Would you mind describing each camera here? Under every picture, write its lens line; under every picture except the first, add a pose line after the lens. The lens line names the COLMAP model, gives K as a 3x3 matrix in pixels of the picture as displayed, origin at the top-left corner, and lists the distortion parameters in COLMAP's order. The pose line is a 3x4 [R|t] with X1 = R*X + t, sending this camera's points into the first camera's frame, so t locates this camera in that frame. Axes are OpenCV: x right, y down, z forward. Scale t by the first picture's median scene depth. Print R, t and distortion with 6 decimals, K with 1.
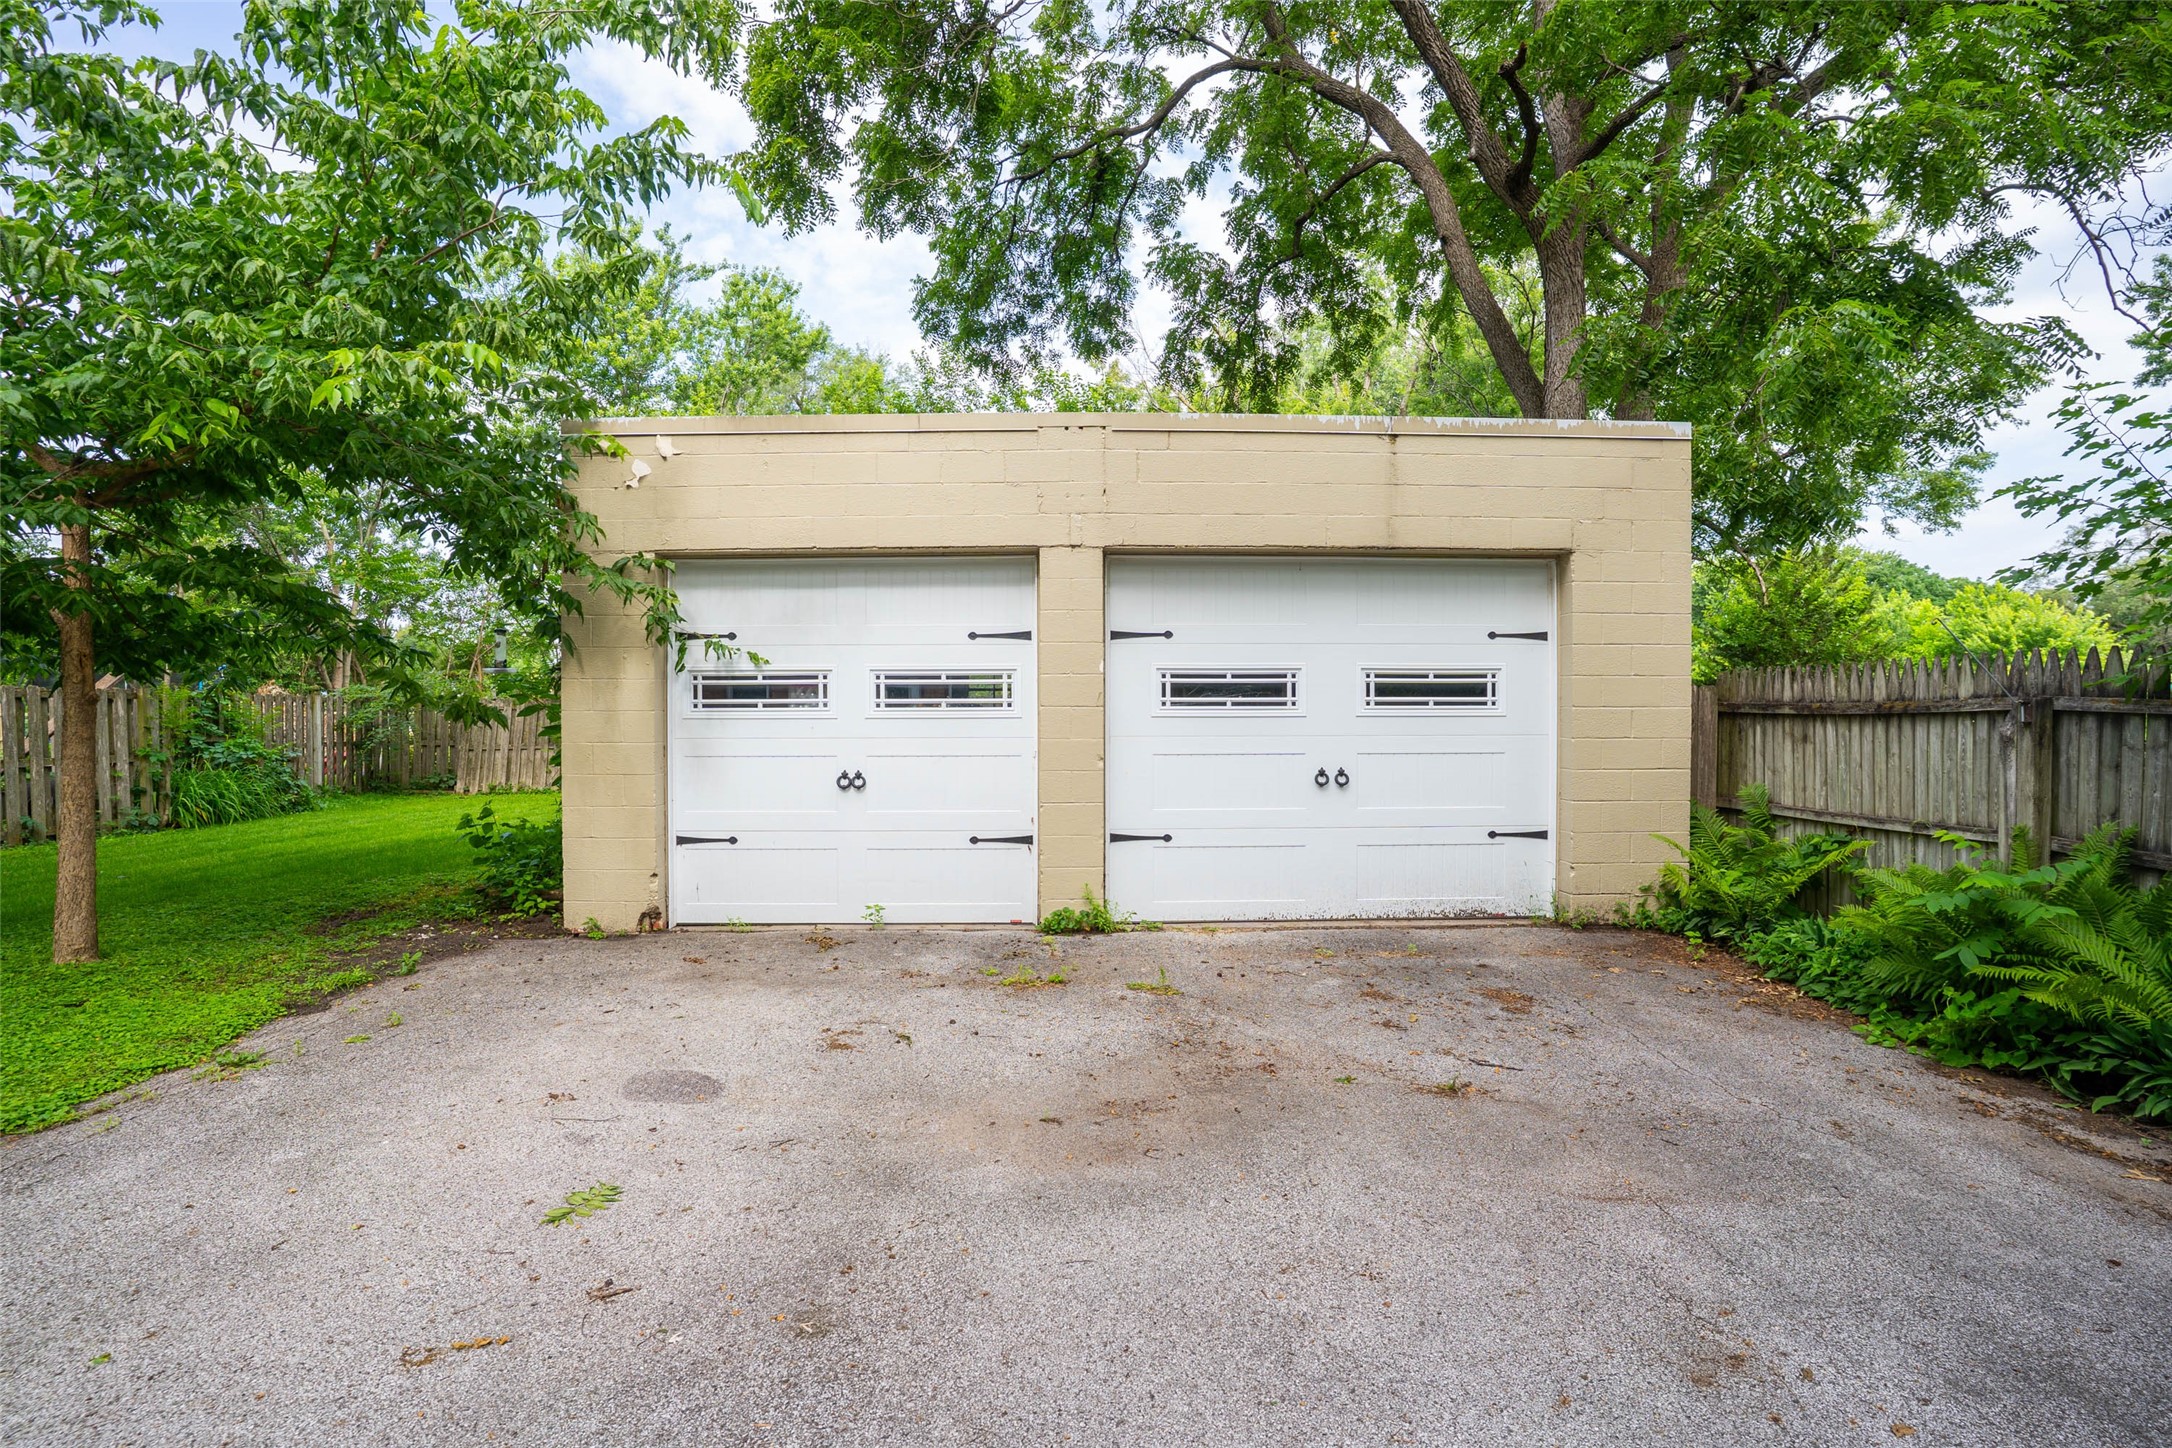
lens RADIAL K [[1053.4, 0, 1086.0], [0, 1053.4, 724.0], [0, 0, 1]] dist [-0.039305, 0.001077]
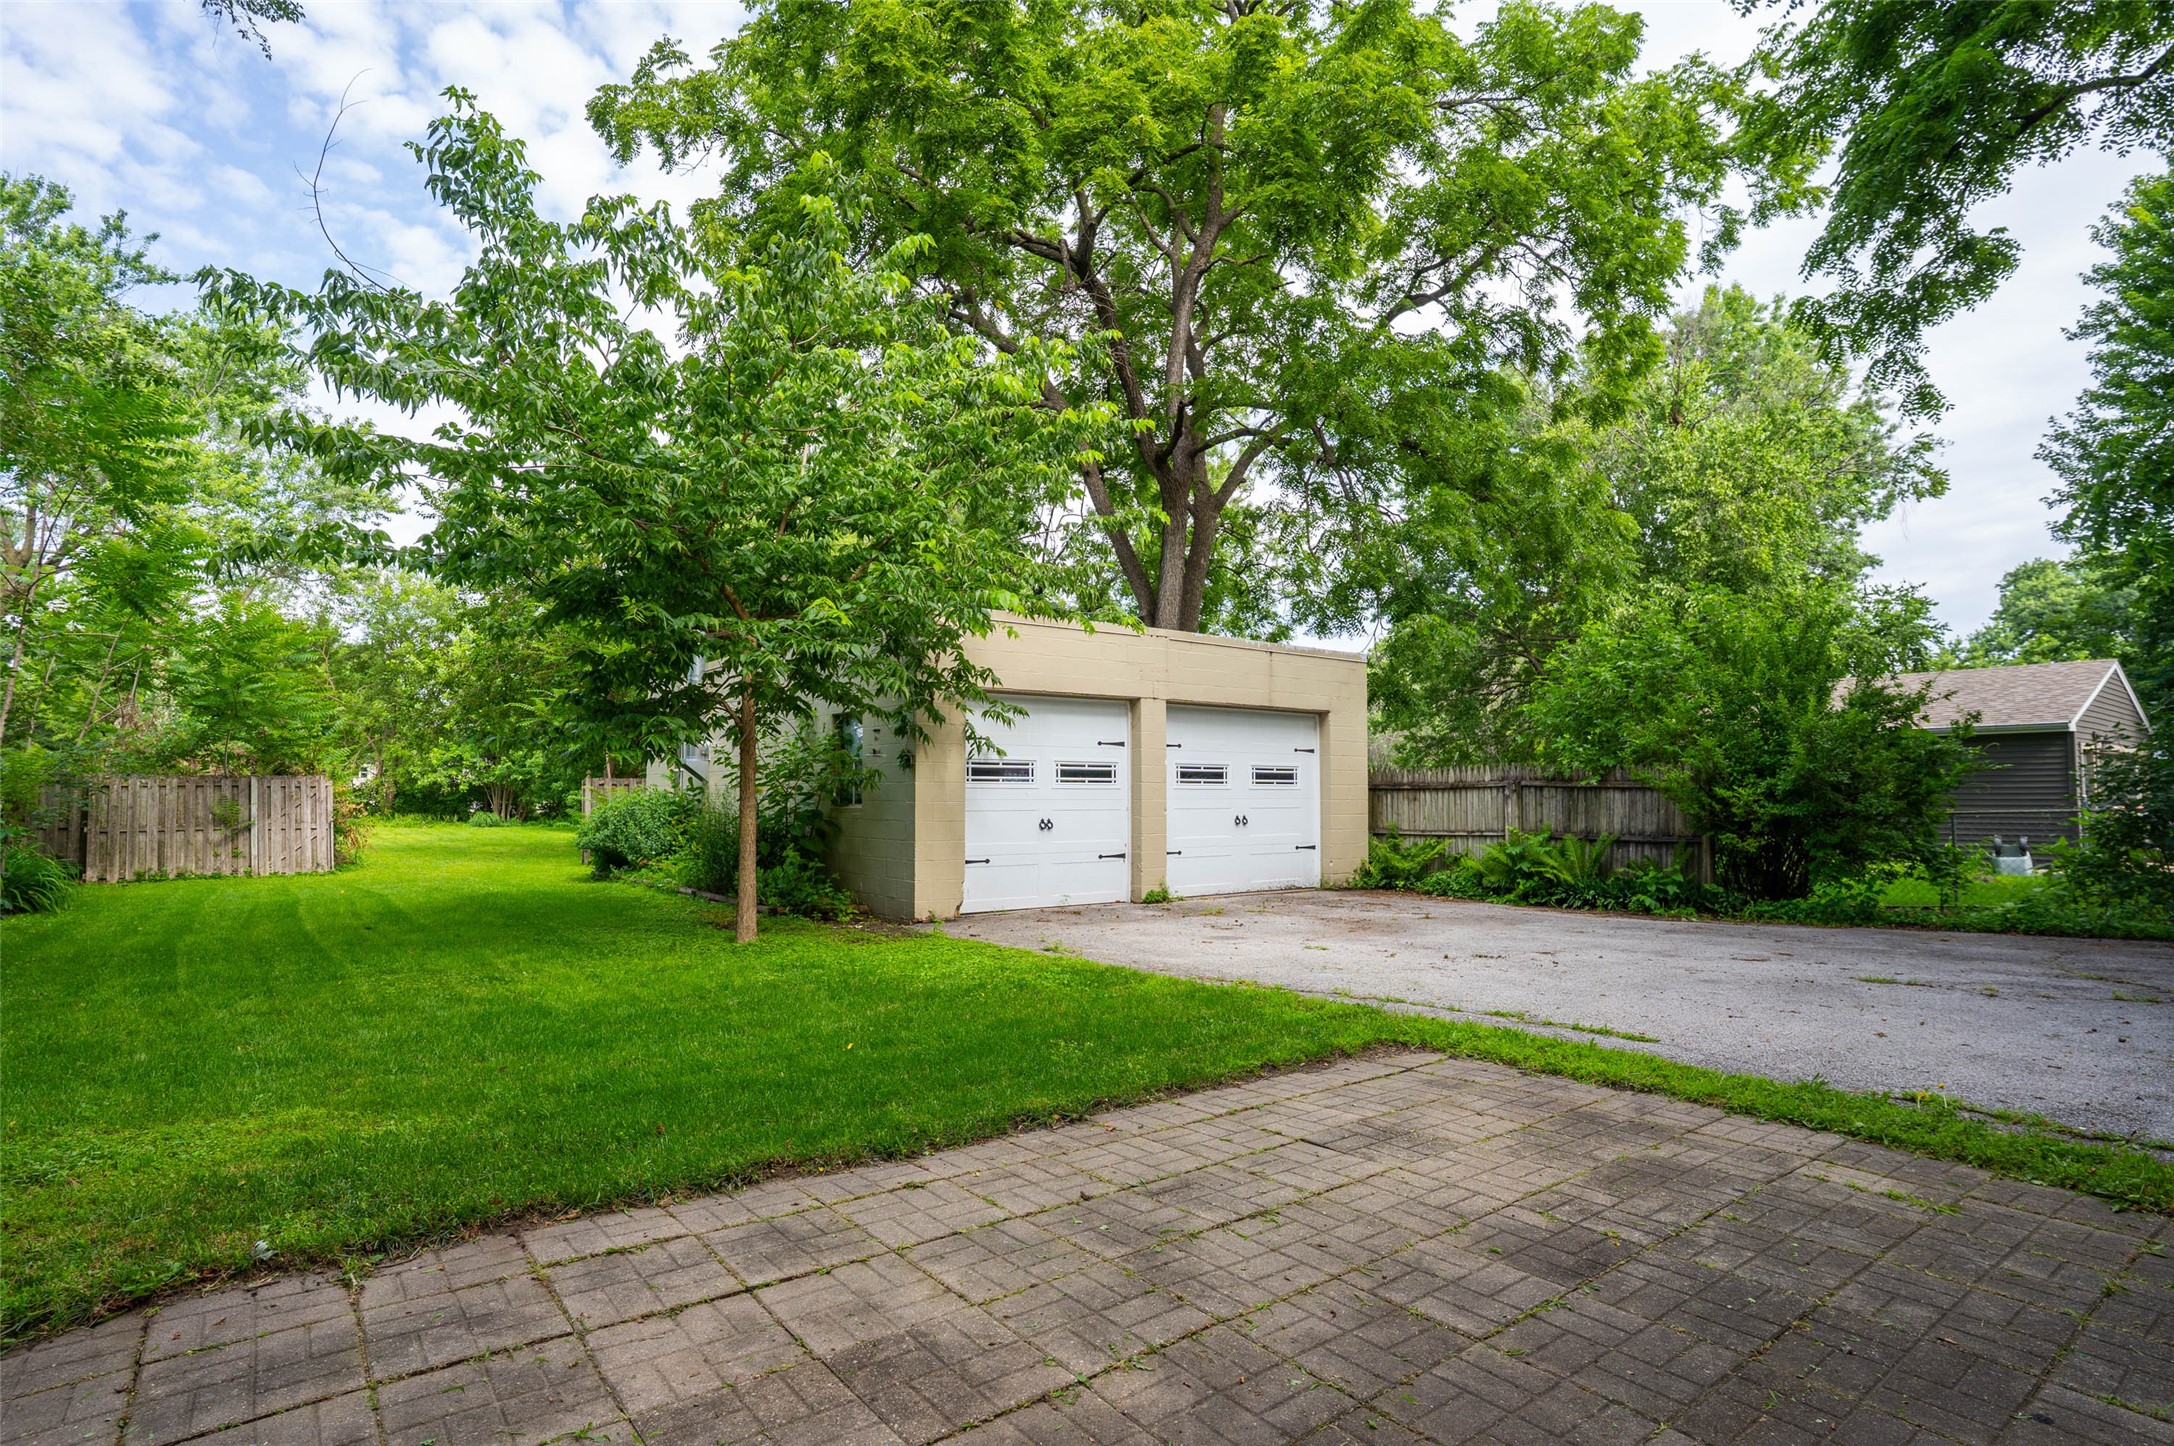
lens RADIAL K [[1054.3, 0, 1087.0], [0, 1054.3, 723.0], [0, 0, 1]] dist [-0.039305, 0.001077]
pose [[0.817820, 0.042418, 0.573908, -1.177889], [0.007531, 0.996405, -0.084378, 0.034766], [-0.575424, 0.073328, 0.814561, -0.474763]]
